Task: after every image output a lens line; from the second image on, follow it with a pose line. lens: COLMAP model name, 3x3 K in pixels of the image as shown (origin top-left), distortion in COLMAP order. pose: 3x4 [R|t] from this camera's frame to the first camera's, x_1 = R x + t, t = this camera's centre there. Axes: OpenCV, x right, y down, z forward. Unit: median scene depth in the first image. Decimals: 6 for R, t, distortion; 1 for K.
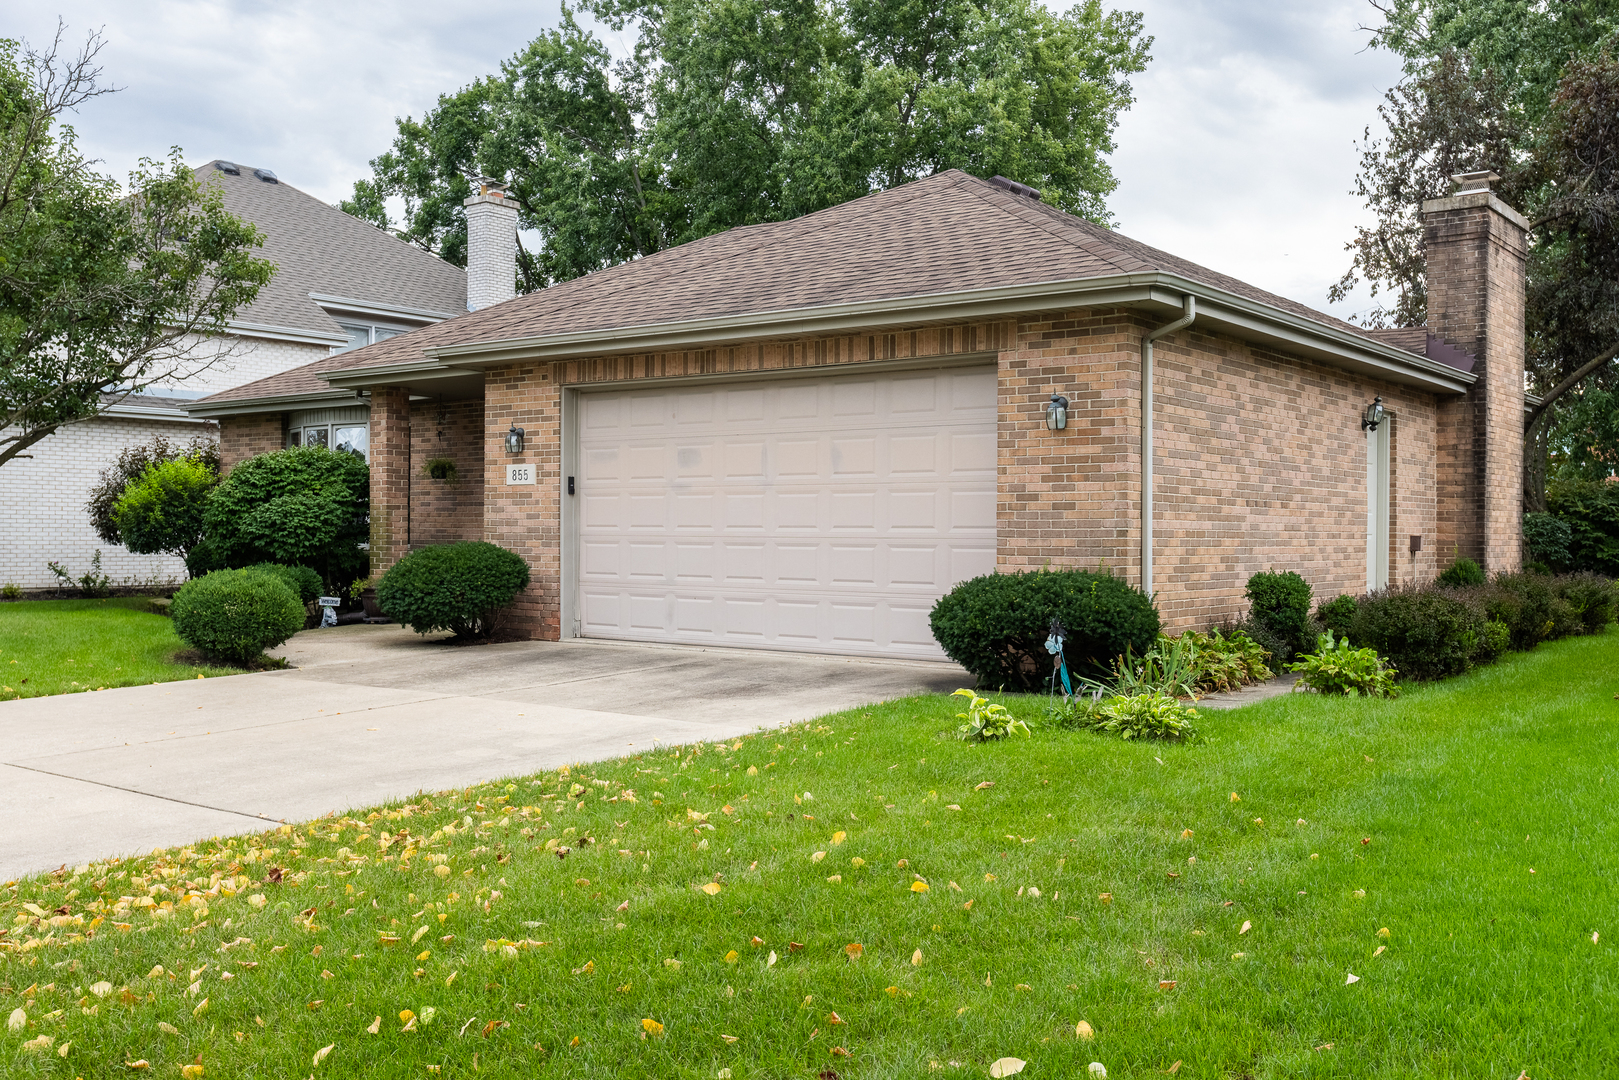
lens RADIAL K [[1515.3, 0, 810.2], [0, 1515.3, 539.4], [0, 0, 1]] dist [0.018912, 0.000000]
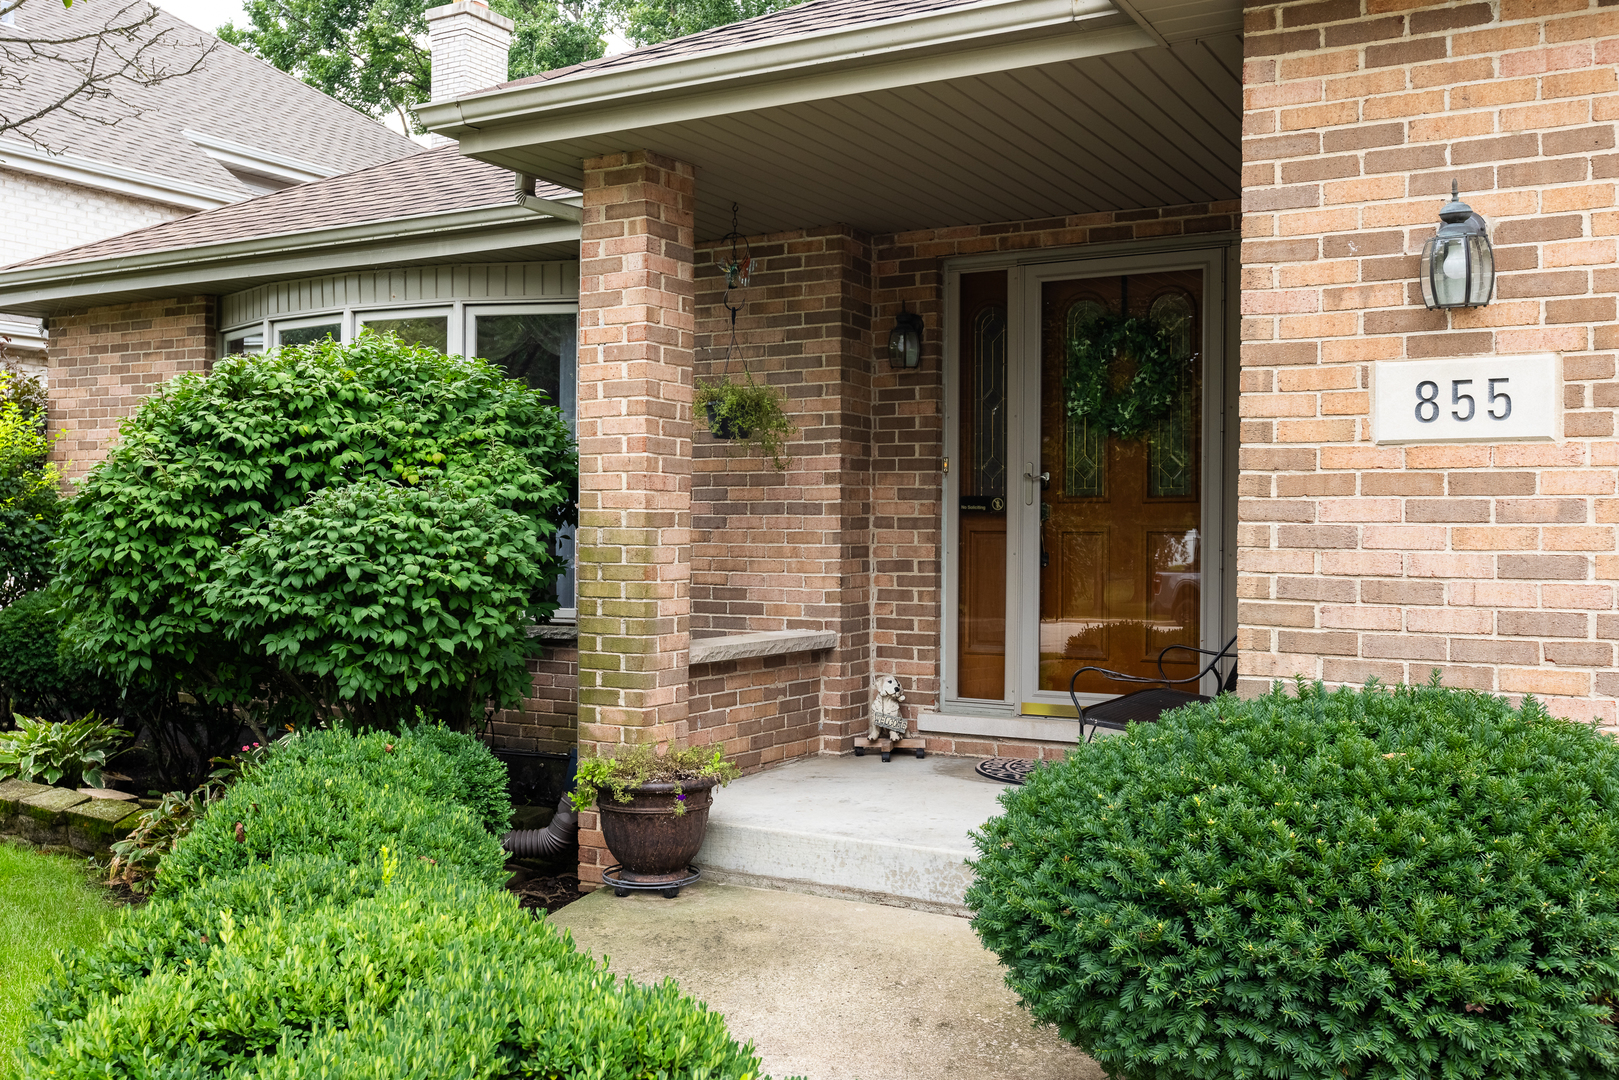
lens RADIAL K [[1542.4, 0, 807.5], [0, 1542.4, 536.9], [0, 0, 1]] dist [-0.005906, 0.000000]
pose [[0.991470, 0.001540, 0.130330, -0.290517], [-0.001366, 0.999998, -0.001427, -0.017264], [-0.130332, 0.001237, 0.991470, 0.671548]]
